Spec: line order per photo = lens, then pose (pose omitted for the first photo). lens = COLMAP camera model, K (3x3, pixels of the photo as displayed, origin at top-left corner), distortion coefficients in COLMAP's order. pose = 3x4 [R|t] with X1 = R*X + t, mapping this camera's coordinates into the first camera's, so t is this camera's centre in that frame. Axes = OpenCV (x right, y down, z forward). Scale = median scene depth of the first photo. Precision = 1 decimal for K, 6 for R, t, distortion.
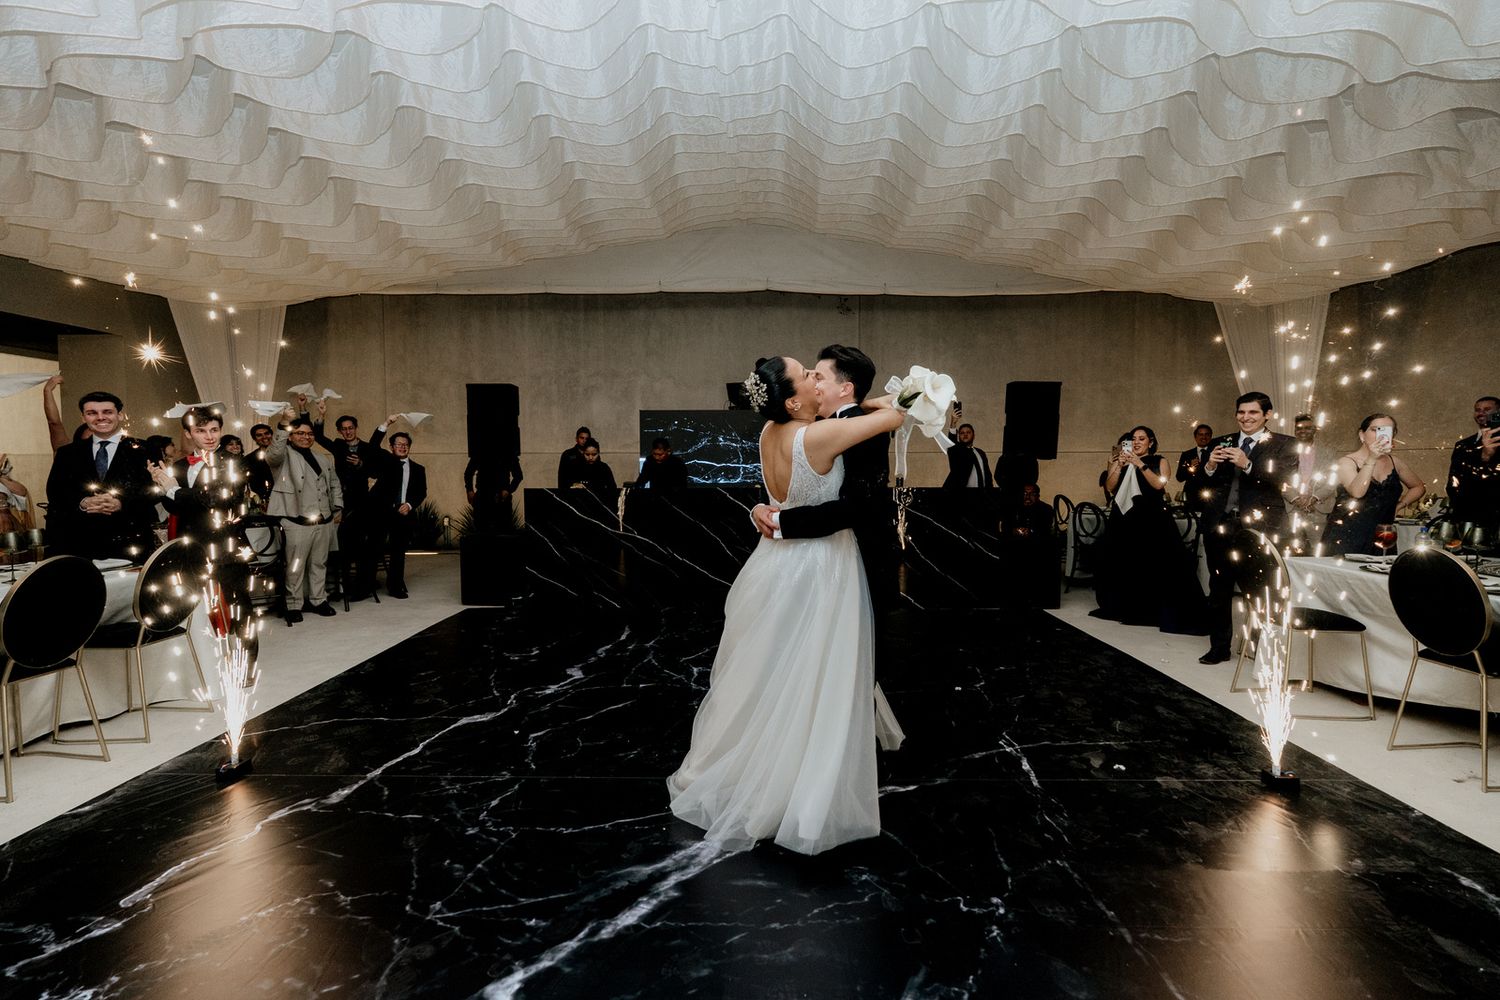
lens RADIAL K [[677.9, 0, 750.0], [0, 677.9, 500.0], [0, 0, 1]] dist [-0.002018, -0.000350]
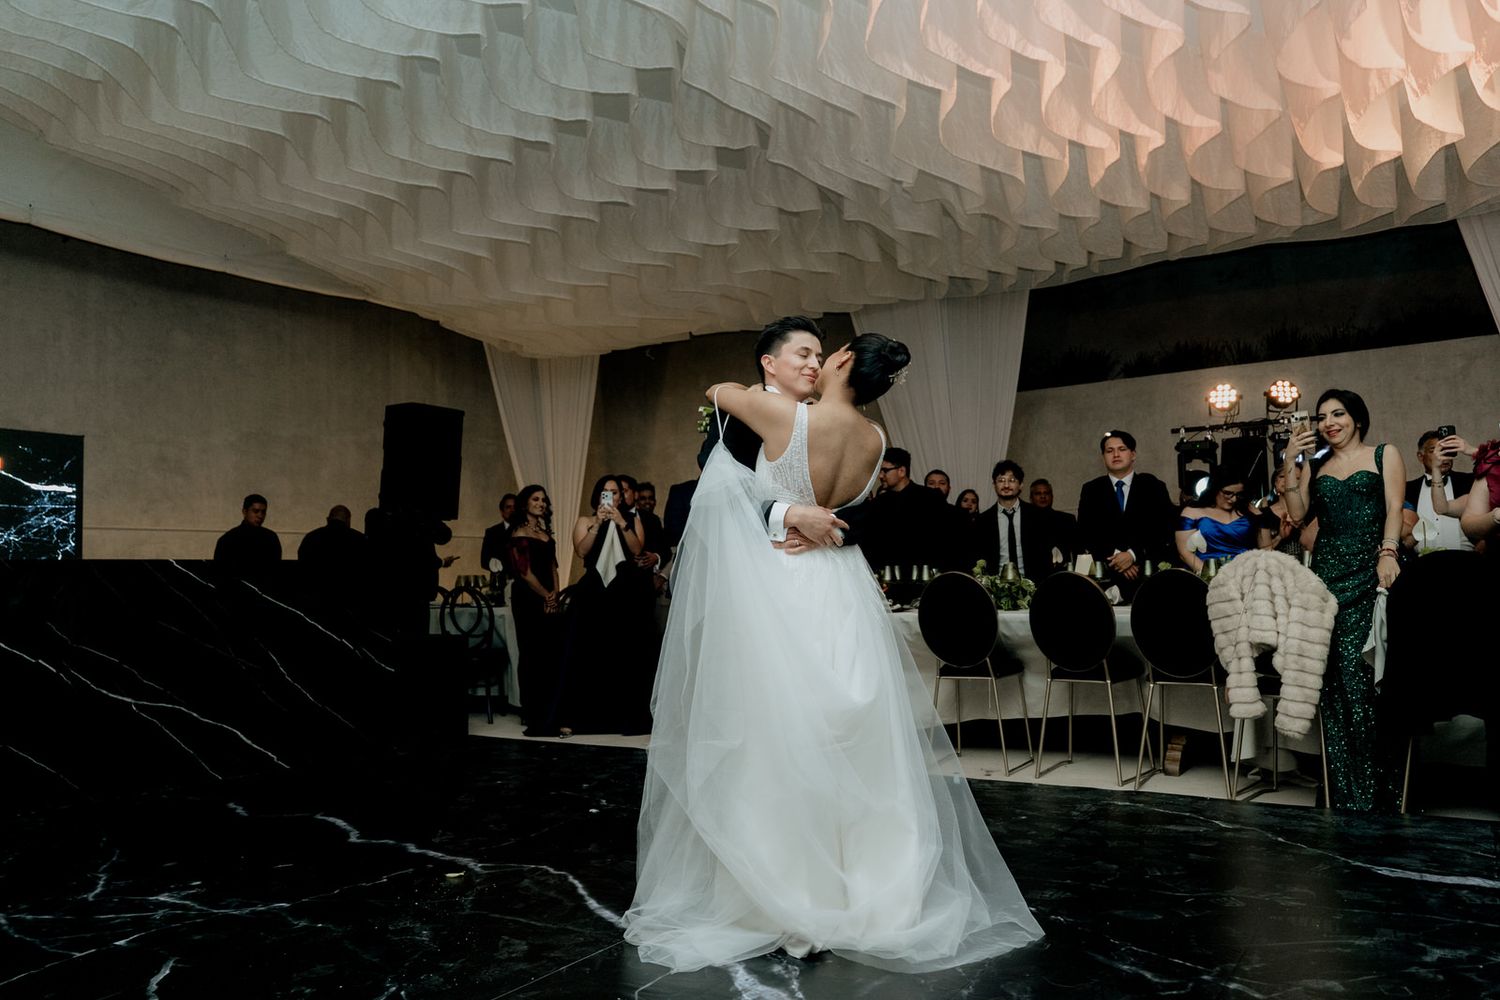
lens RADIAL K [[1119.8, 0, 750.0], [0, 1119.8, 500.0], [0, 0, 1]] dist [0.004619, -0.000424]
pose [[0.523207, 0.049065, 0.850792, -0.678203], [0.069389, 0.992574, -0.099914, 0.101585], [-0.849376, 0.111311, 0.515917, 0.272049]]
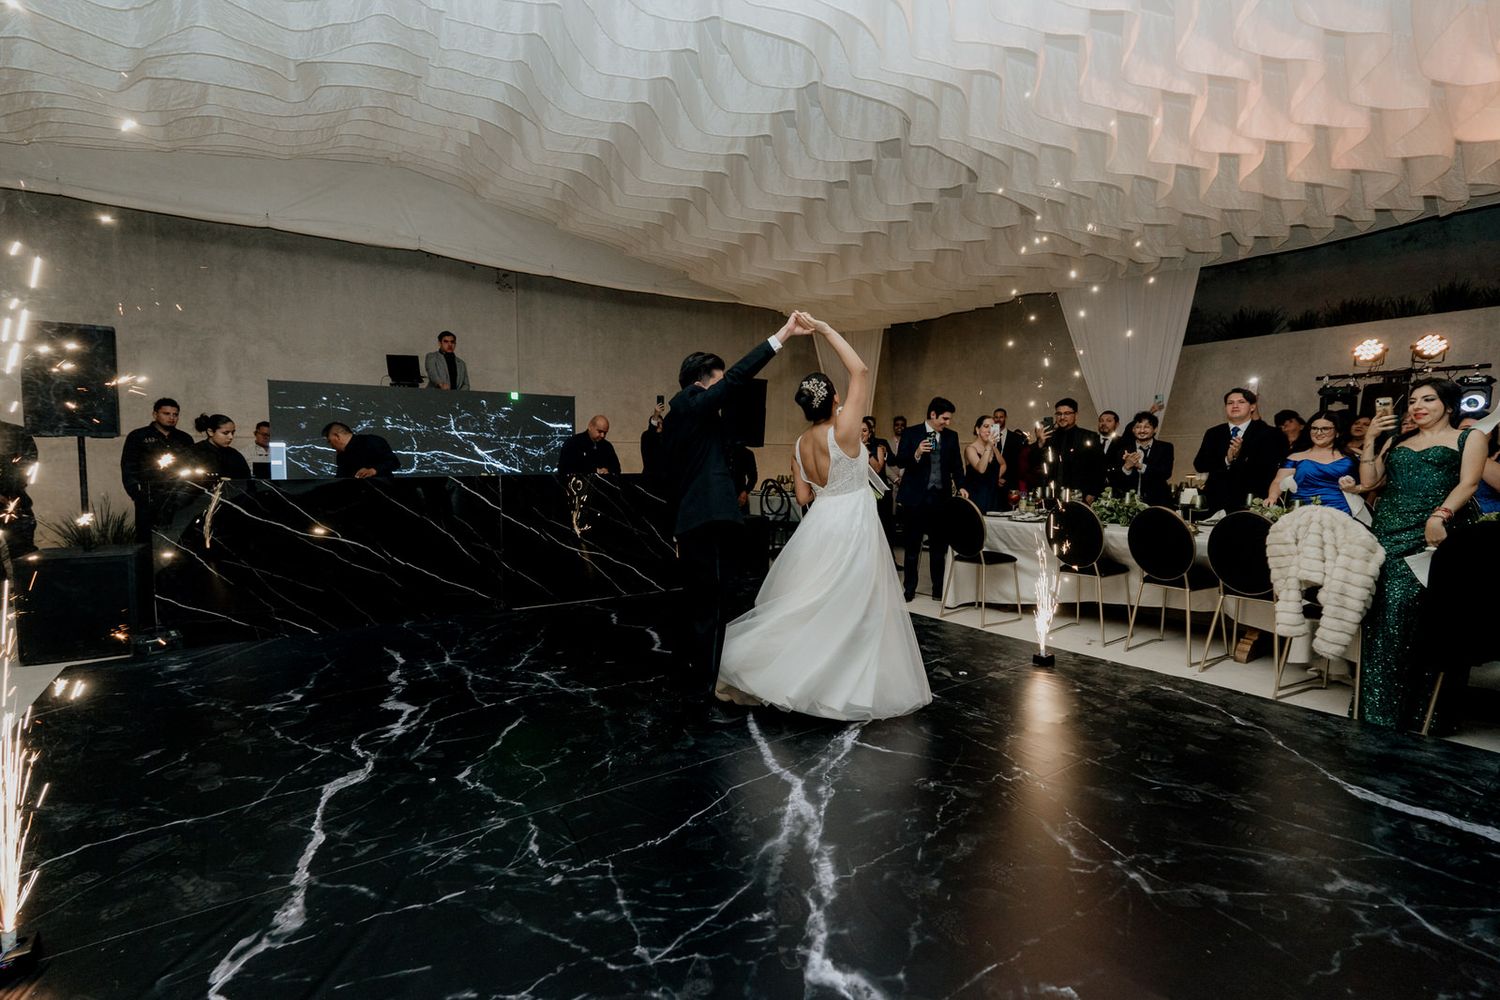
lens RADIAL K [[695.4, 0, 750.0], [0, 695.4, 500.0], [0, 0, 1]] dist [-0.003516, 0.000073]
pose [[0.801790, -0.035035, 0.596578, -0.493568], [0.031771, 0.999367, 0.015989, 0.018021], [-0.596761, 0.006134, 0.802396, 0.130153]]
